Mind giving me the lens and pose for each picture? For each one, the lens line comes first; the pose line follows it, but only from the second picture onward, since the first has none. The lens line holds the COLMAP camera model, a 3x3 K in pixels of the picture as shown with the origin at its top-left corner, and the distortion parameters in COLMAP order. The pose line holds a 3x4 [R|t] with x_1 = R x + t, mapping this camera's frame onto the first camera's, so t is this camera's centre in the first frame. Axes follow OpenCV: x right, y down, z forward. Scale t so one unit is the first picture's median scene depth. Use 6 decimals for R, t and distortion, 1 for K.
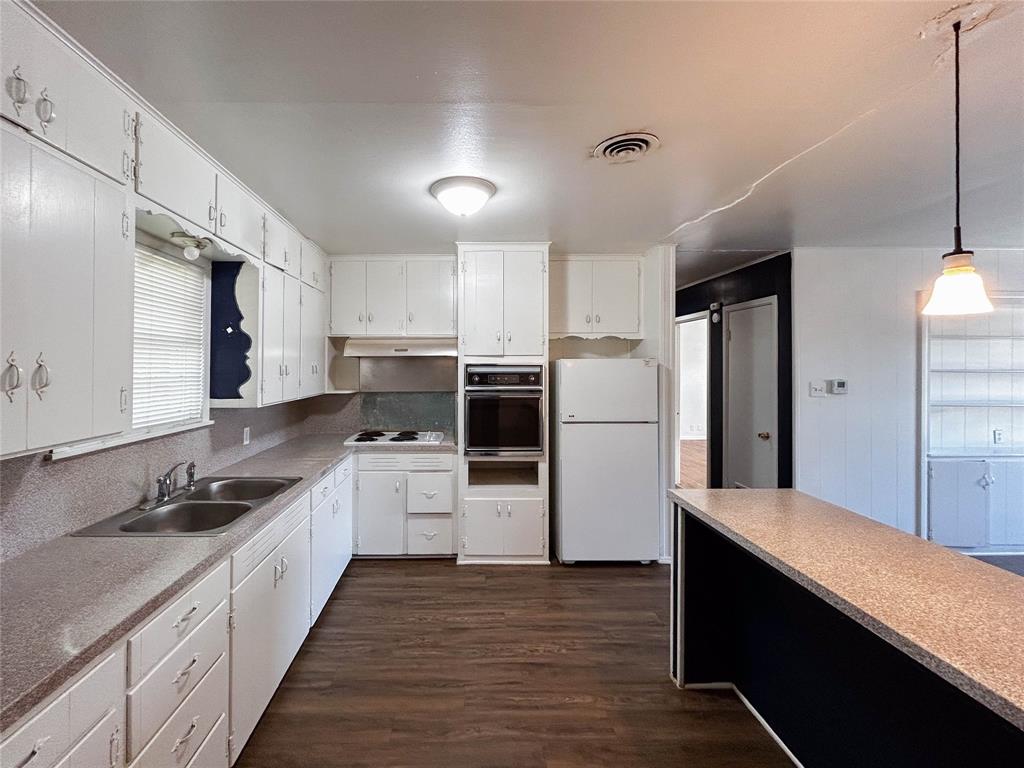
lens RADIAL K [[411.3, 0, 451.1], [0, 411.3, 353.0], [0, 0, 1]] dist [-0.001112, 0.001676]
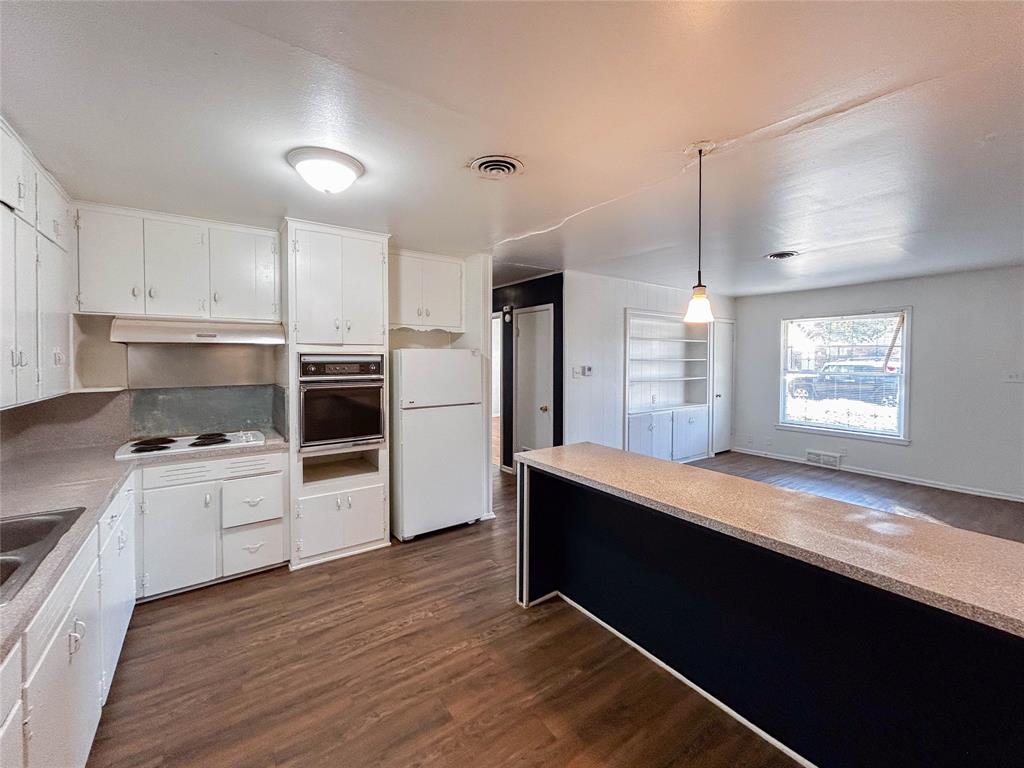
lens RADIAL K [[411.3, 0, 459.3], [0, 411.3, 354.3], [0, 0, 1]] dist [-0.001112, 0.001676]
pose [[0.836493, 0.008771, 0.547908, -0.198851], [-0.018977, 0.999736, 0.012967, 0.013623], [-0.547649, -0.021245, 0.836438, 0.043343]]
